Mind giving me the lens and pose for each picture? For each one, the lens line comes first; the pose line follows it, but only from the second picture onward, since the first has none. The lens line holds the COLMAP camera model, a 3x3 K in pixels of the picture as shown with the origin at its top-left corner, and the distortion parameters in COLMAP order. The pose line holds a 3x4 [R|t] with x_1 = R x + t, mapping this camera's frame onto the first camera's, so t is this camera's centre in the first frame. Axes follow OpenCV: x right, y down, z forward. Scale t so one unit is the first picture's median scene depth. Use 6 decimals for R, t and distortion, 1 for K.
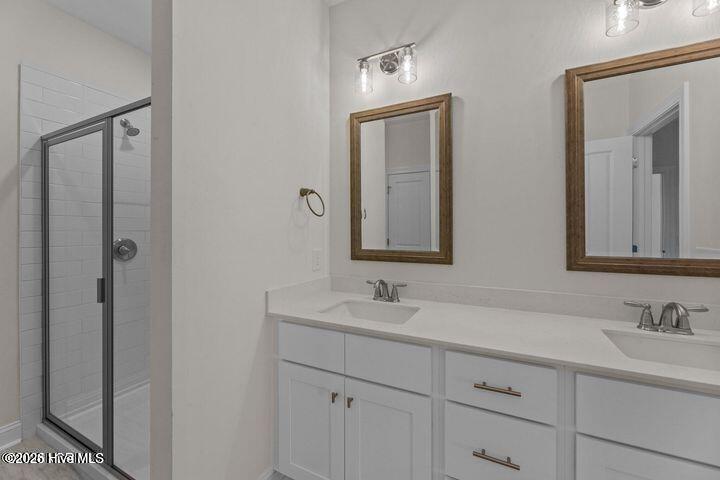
lens RADIAL K [[292.4, 0, 358.7], [0, 292.4, 228.4], [0, 0, 1]] dist [-0.002032, -0.000576]
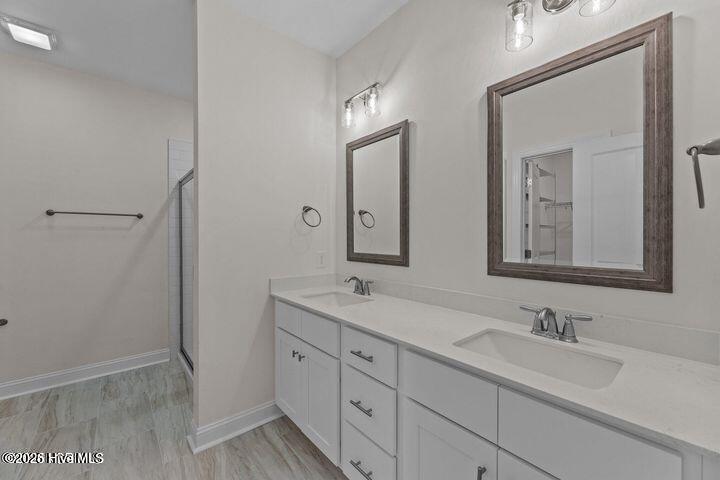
lens RADIAL K [[292.4, 0, 362.1], [0, 292.4, 236.9], [0, 0, 1]] dist [-0.002032, -0.000576]
pose [[0.918730, 0.002268, -0.394880, 0.663686], [-0.001182, 0.999995, 0.002994, 0.001043], [0.394885, -0.002284, 0.918728, -0.153028]]
